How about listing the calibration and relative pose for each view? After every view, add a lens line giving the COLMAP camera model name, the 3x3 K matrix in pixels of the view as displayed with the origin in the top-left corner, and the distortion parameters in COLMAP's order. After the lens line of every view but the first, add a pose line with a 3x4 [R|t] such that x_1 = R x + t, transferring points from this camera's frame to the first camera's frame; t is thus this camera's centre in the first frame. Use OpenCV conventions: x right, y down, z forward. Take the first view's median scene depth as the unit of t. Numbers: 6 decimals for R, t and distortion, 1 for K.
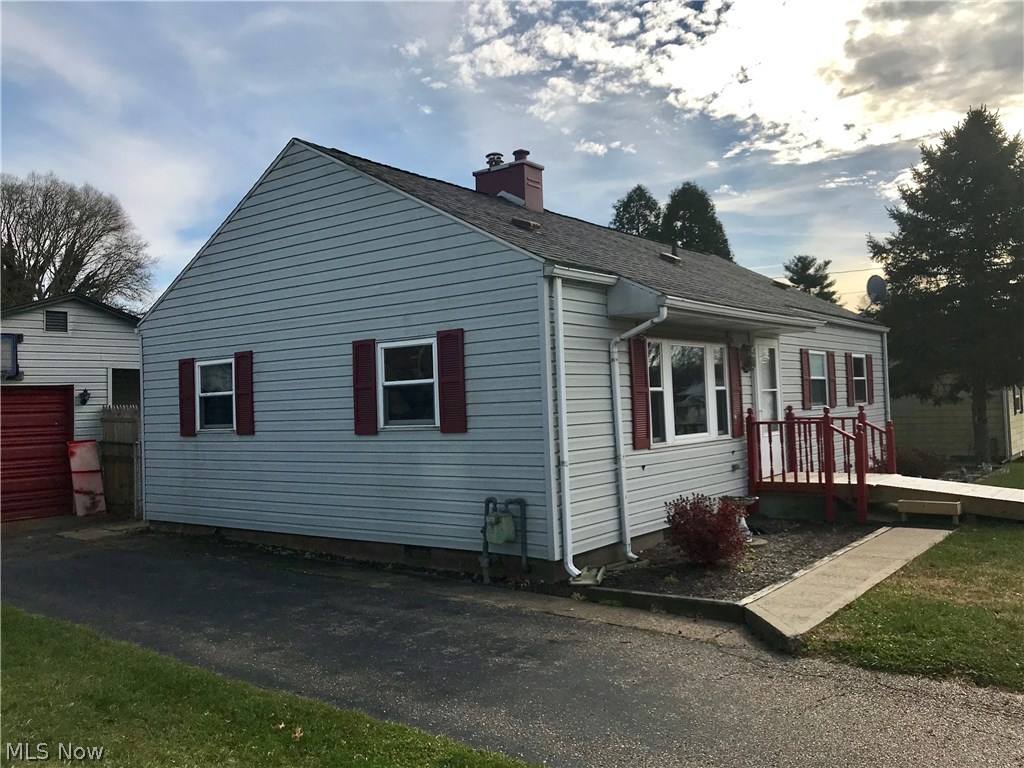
lens RADIAL K [[860.4, 0, 512.0], [0, 860.4, 384.0], [0, 0, 1]] dist [0.010023, 0.000110]
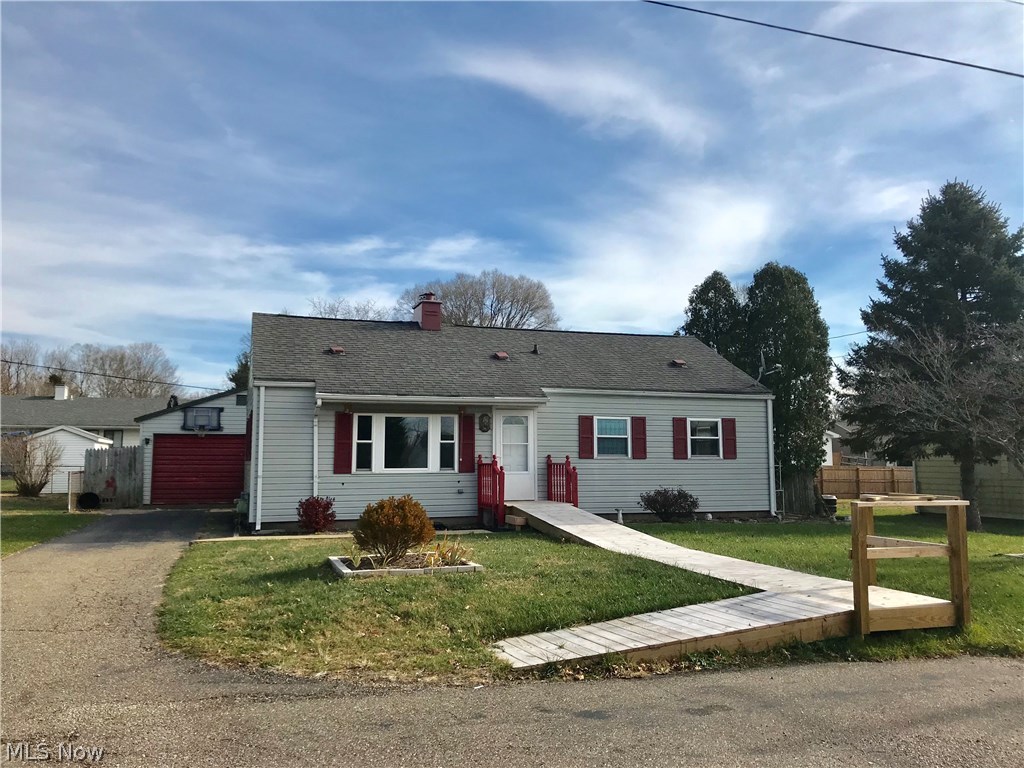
lens RADIAL K [[860.4, 0, 512.0], [0, 860.4, 384.0], [0, 0, 1]] dist [0.010023, 0.000110]
pose [[0.832284, -0.018850, -0.554029, 1.229588], [-0.014053, 0.998383, -0.055079, -0.016436], [0.554171, 0.053627, 0.830673, -0.282258]]
